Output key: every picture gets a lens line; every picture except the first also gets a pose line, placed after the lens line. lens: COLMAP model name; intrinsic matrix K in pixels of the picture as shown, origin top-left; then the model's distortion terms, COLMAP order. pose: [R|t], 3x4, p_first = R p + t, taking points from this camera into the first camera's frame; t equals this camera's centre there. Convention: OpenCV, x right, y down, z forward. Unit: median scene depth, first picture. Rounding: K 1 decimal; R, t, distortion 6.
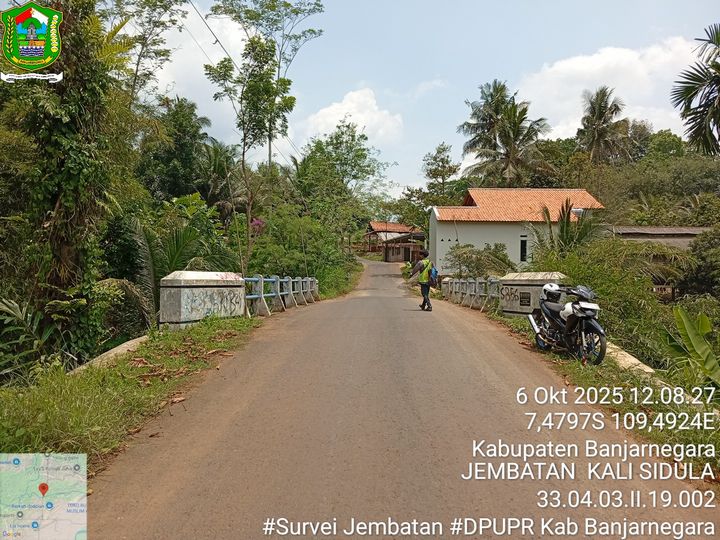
lens RADIAL K [[554.3, 0, 358.5], [0, 554.3, 268.1], [0, 0, 1]] dist [0.114538, -0.240201]
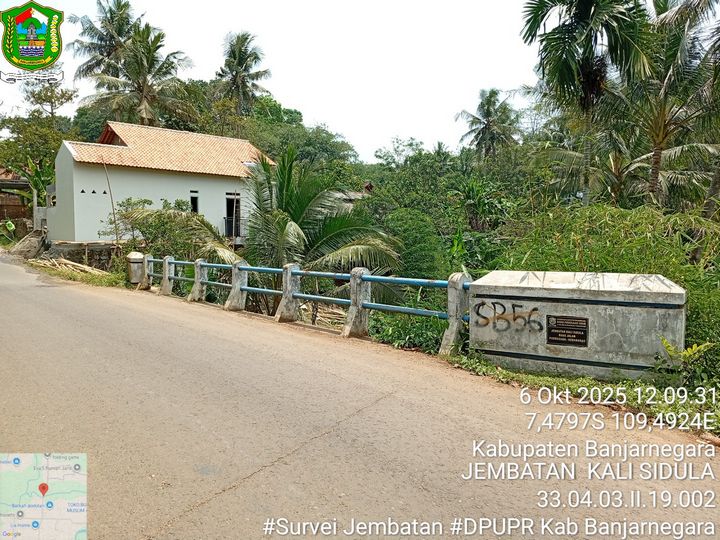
lens RADIAL K [[554.3, 0, 358.5], [0, 554.3, 268.1], [0, 0, 1]] dist [0.114538, -0.240201]
pose [[0.757024, -0.040213, 0.652148, -0.031780], [-0.009954, 0.997279, 0.073049, -0.006756], [-0.653311, -0.061791, 0.754564, 0.173127]]
